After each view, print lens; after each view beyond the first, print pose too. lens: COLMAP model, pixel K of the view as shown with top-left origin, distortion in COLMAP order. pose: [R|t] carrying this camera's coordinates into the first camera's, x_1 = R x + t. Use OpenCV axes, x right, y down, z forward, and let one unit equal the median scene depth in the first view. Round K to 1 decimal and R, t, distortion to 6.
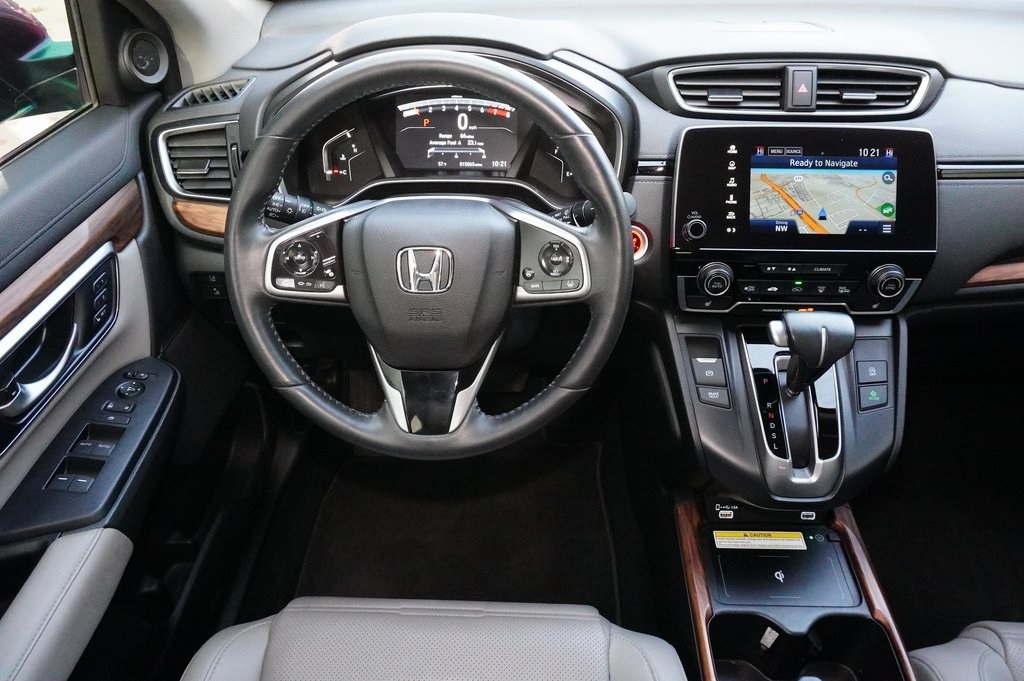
lens RADIAL K [[753.3, 0, 516.8], [0, 753.3, 339.3], [0, 0, 1]] dist [-0.029030, 0.023747]
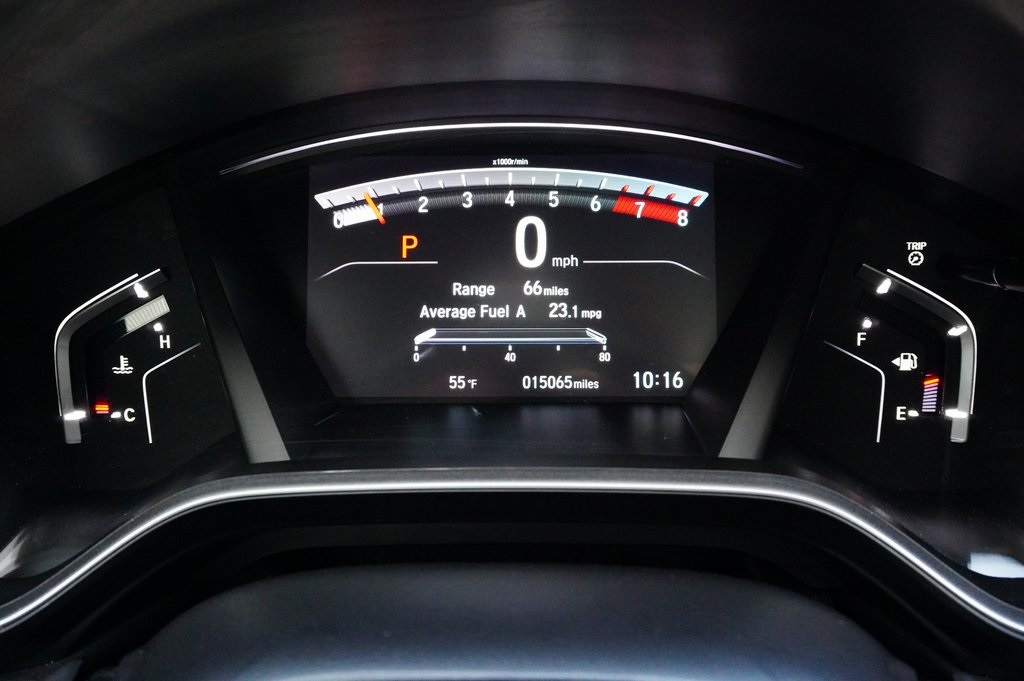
lens RADIAL K [[994.4, 0, 506.4], [0, 994.4, 348.0], [0, 0, 1]] dist [0.020946, 0.000000]
pose [[0.999910, -0.013284, -0.001599, -0.093595], [0.012828, 0.985778, -0.167561, -0.208480], [0.003803, 0.167526, 0.985860, 0.706660]]
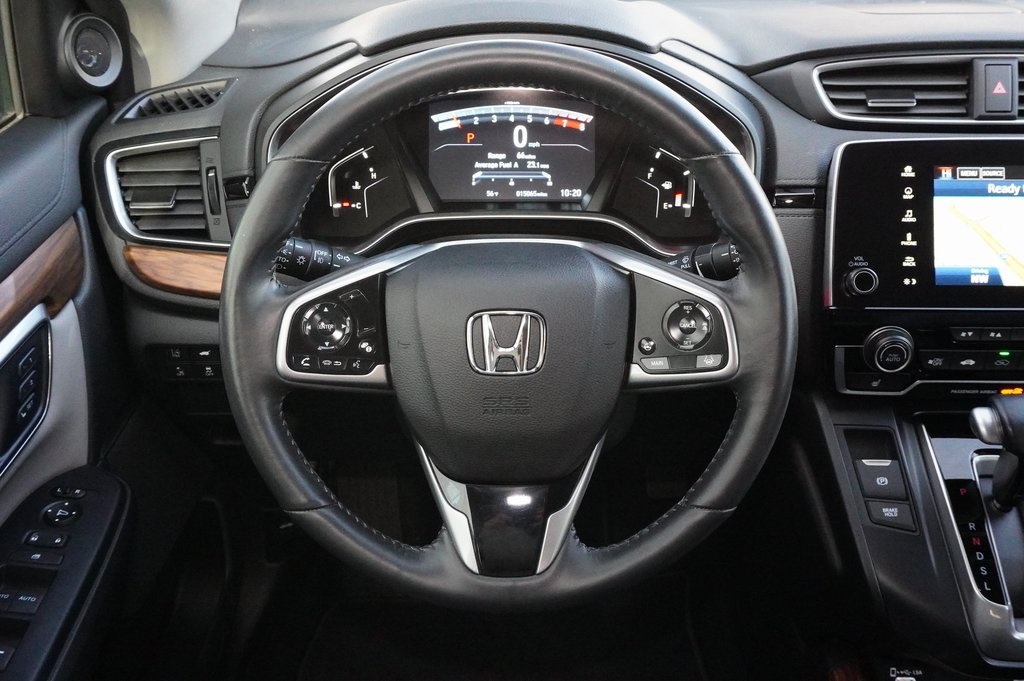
lens RADIAL K [[1011.6, 0, 522.9], [0, 1011.6, 335.2], [0, 0, 1]] dist [0.005406, 0.000000]
pose [[0.999882, -0.008823, 0.012557, -0.095749], [0.009860, 0.996326, -0.085070, -0.014406], [-0.011760, 0.085184, 0.996296, 0.037857]]
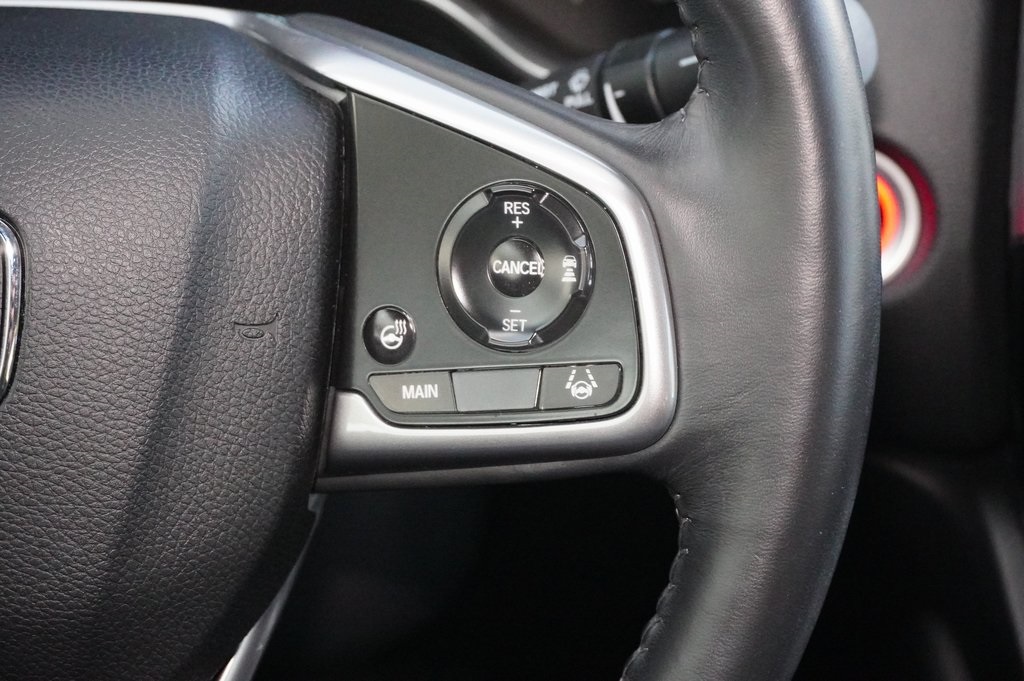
lens RADIAL K [[1975.4, 0, 510.2], [0, 1975.4, 338.2], [0, 0, 1]] dist [0.083776, 0.000000]
pose [[0.999937, 0.010782, 0.003091, 0.040601], [-0.010437, 0.995375, -0.095497, -0.027119], [-0.004106, 0.095458, 0.995425, 0.363734]]
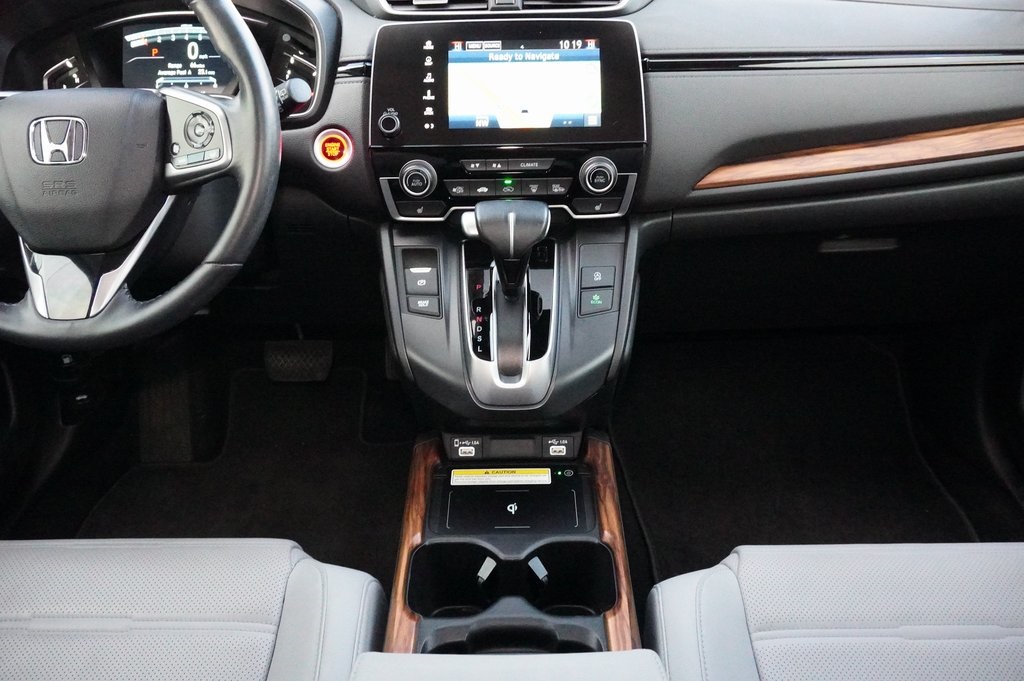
lens RADIAL K [[869.0, 0, 515.4], [0, 869.0, 332.0], [0, 0, 1]] dist [-0.023135, 0.023036]
pose [[0.999470, -0.024751, 0.021127, 0.350897], [0.027261, 0.991366, -0.128257, 0.249264], [-0.017770, 0.128765, 0.991516, -0.060454]]
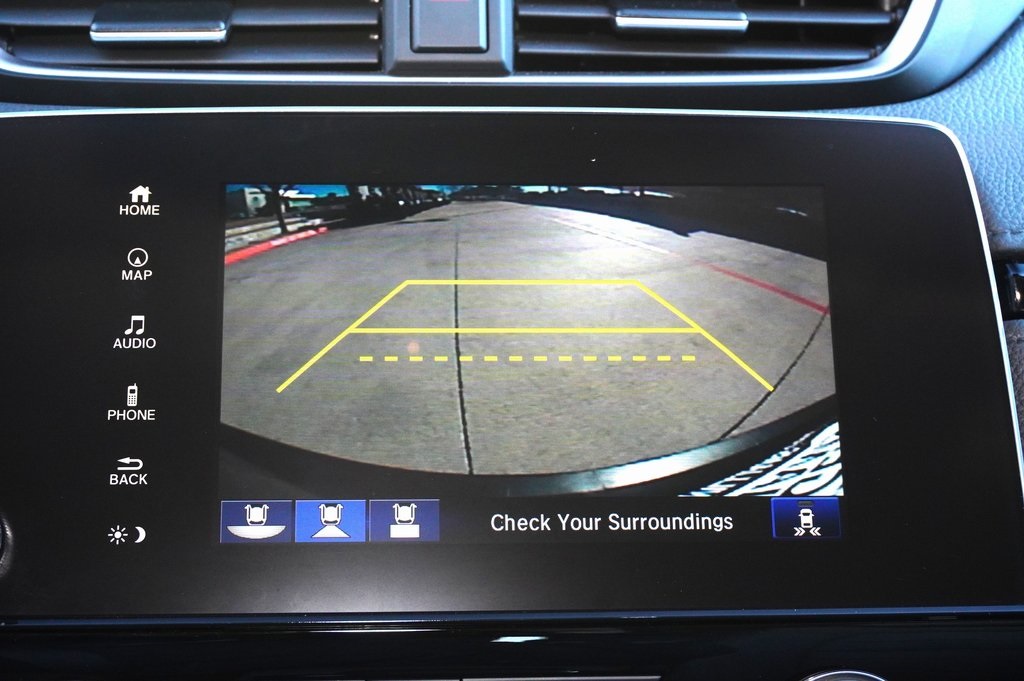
lens RADIAL K [[1975.4, 0, 511.7], [0, 1975.4, 338.9], [0, 0, 1]] dist [0.083776, 0.000000]
pose [[0.996221, -0.005699, 0.086667, 0.335112], [0.034897, 0.940023, -0.339320, 0.004318], [-0.079535, 0.341063, 0.936670, 0.400806]]
